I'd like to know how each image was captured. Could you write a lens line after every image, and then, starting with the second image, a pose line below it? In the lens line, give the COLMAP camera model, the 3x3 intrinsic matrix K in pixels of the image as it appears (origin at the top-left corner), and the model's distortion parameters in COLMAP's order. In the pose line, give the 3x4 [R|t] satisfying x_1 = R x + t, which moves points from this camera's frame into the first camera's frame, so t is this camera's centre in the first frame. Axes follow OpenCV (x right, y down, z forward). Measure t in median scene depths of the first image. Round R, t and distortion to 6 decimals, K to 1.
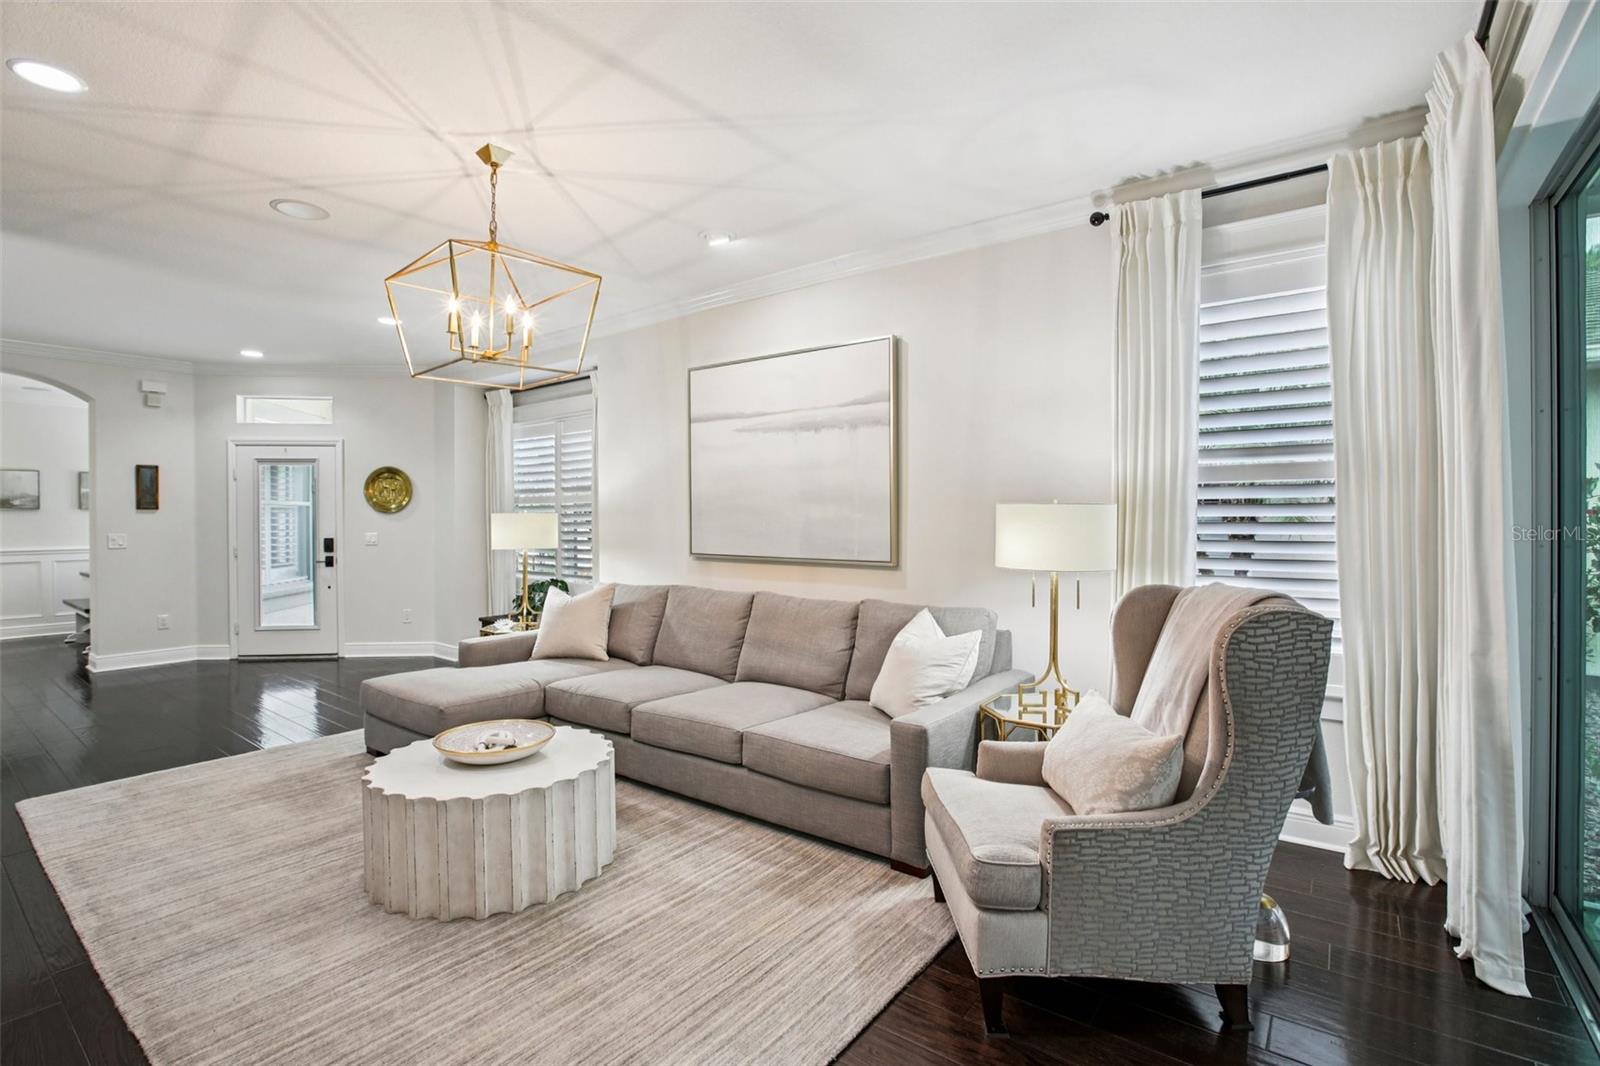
lens RADIAL K [[747.7, 0, 800.8], [0, 747.7, 520.3], [0, 0, 1]] dist [-0.050715, 0.016515]
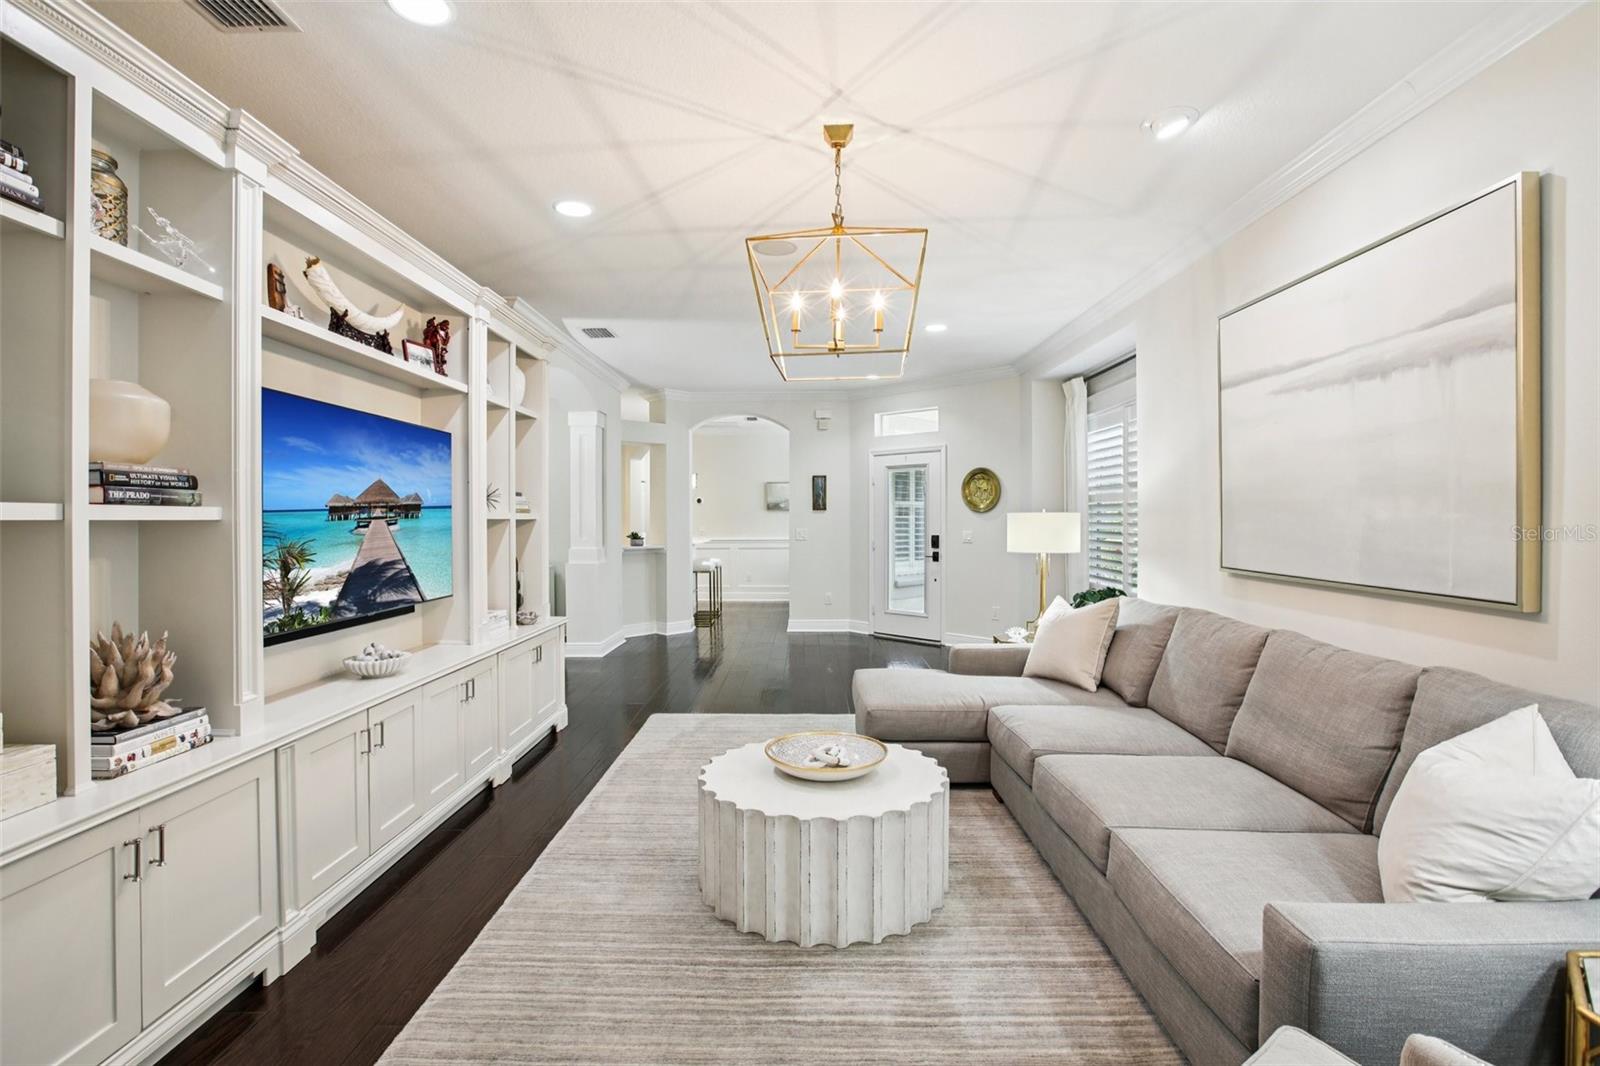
lens RADIAL K [[747.7, 0, 797.3], [0, 747.7, 524.0], [0, 0, 1]] dist [-0.050715, 0.016515]
pose [[0.589774, 0.010302, -0.807502, 0.233391], [-0.004115, 0.999944, 0.009752, -0.004407], [0.807558, -0.002428, 0.589784, 0.286762]]
